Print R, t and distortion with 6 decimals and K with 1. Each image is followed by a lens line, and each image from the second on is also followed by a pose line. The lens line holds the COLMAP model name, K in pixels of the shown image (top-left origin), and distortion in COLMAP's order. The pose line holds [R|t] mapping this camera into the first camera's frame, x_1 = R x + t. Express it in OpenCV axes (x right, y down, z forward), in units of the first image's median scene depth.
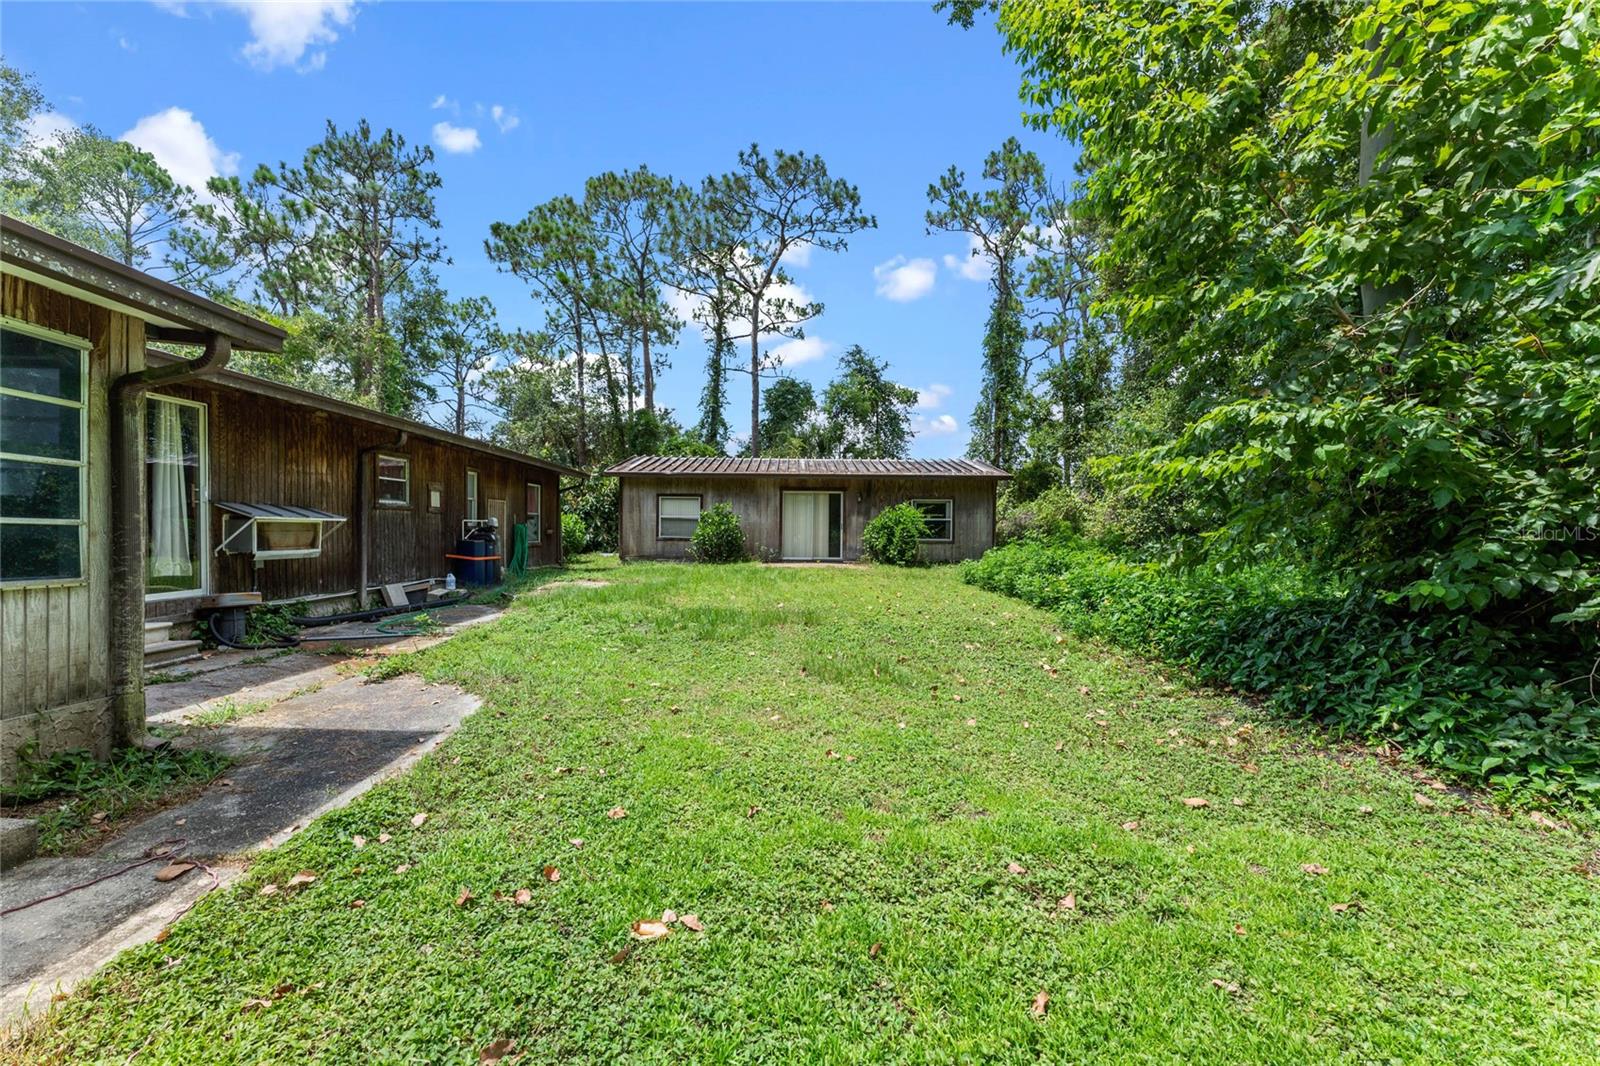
lens RADIAL K [[645.6, 0, 790.7], [0, 645.6, 541.2], [0, 0, 1]] dist [0.000821, -0.000728]
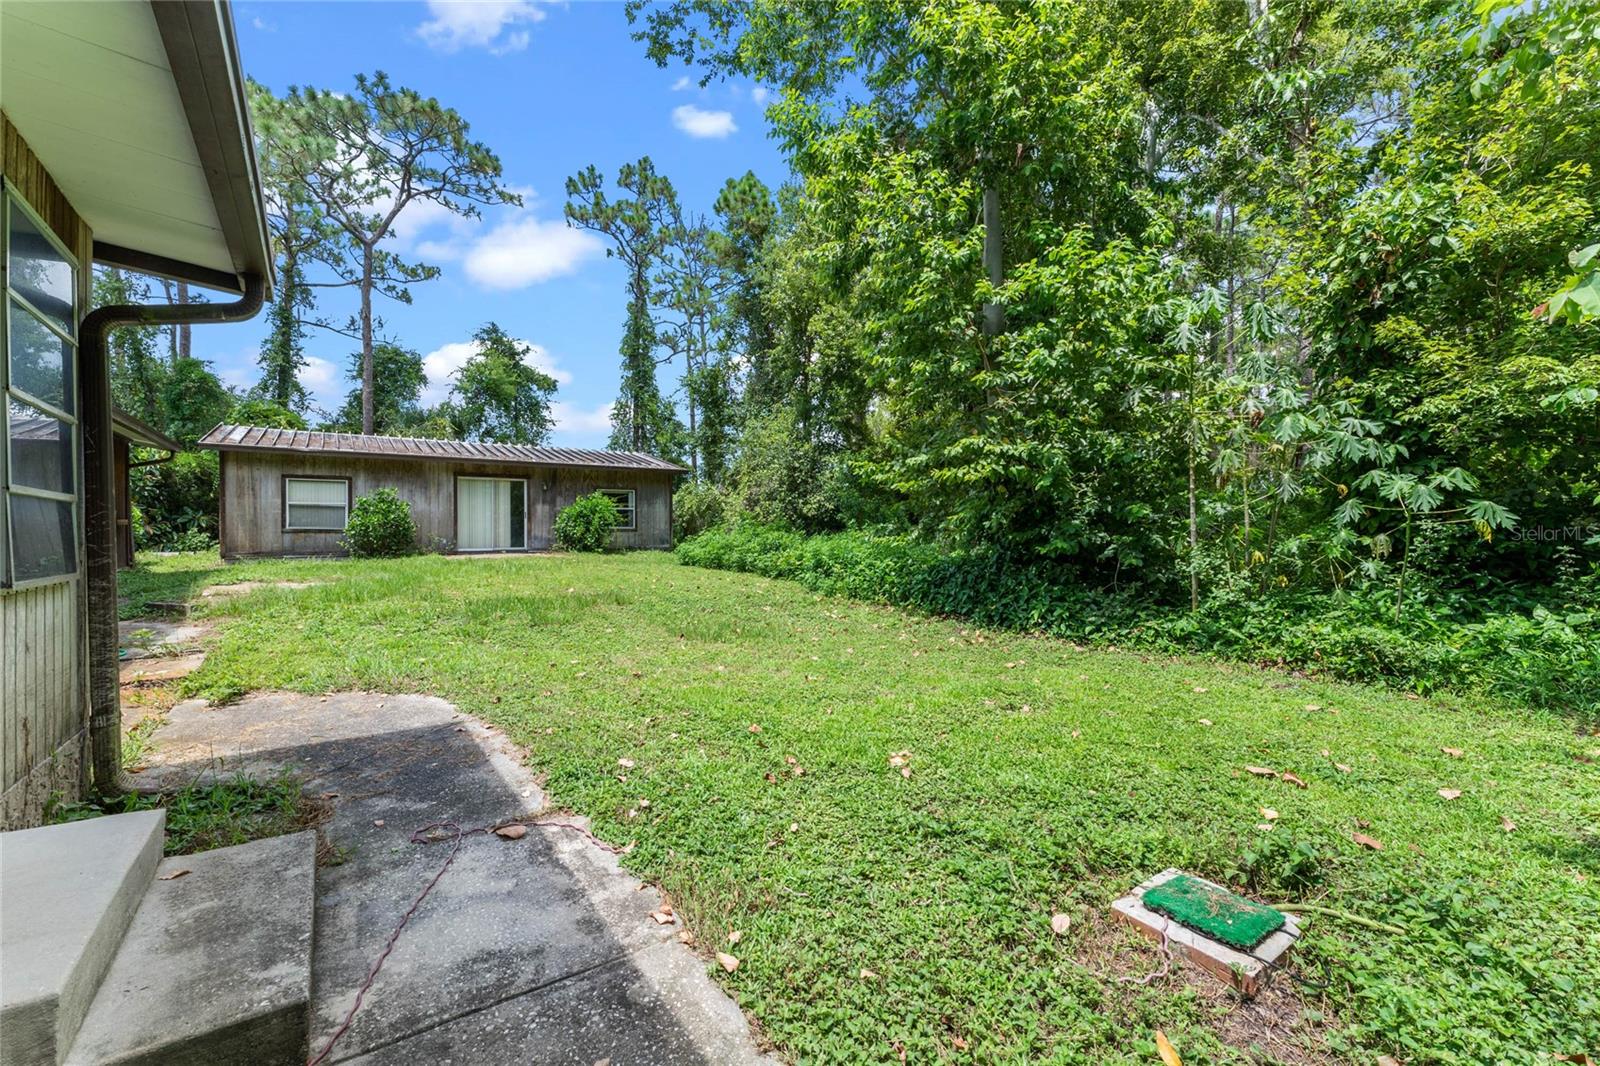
lens RADIAL K [[645.6, 0, 791.2], [0, 645.6, 523.1], [0, 0, 1]] dist [0.000821, -0.000728]
pose [[0.809966, -0.007168, 0.586433, -0.165190], [0.015127, 0.999848, -0.008671, 0.003484], [-0.586282, 0.015894, 0.809951, -0.017126]]
